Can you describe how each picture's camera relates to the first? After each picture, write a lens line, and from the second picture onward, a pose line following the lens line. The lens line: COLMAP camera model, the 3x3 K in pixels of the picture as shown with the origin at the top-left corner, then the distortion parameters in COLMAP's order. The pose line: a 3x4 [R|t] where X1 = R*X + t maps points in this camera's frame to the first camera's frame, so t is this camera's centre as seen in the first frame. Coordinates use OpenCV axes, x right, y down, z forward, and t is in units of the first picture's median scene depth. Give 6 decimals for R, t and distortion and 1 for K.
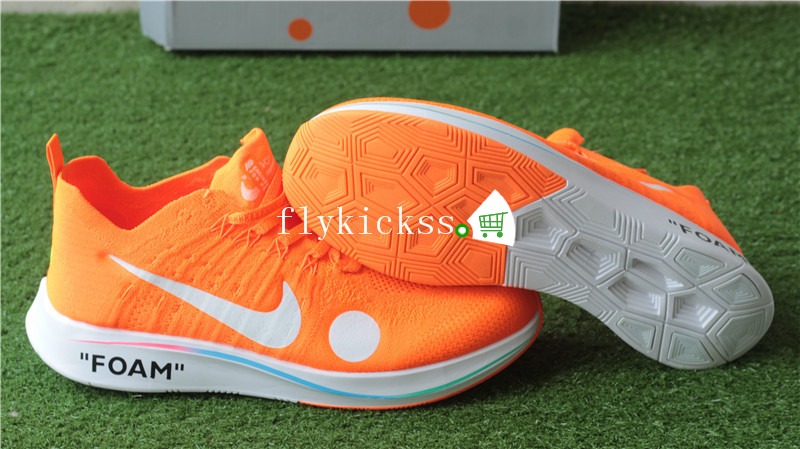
lens RADIAL K [[2010.1, 0, 401.4], [0, 2010.1, 229.2], [0, 0, 1]] dist [-0.125716, 0.000000]
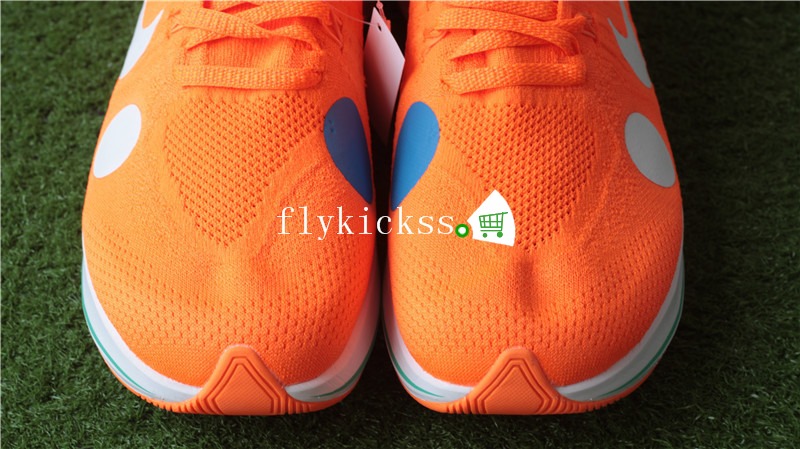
lens RADIAL K [[2010.1, 0, 410.7], [0, 2010.1, 232.5], [0, 0, 1]] dist [-0.125716, 0.000000]
pose [[0.998990, 0.030768, -0.032734, 0.013643], [-0.016614, 0.930025, 0.367121, -0.133609], [0.041739, -0.366207, 0.929597, 0.362723]]
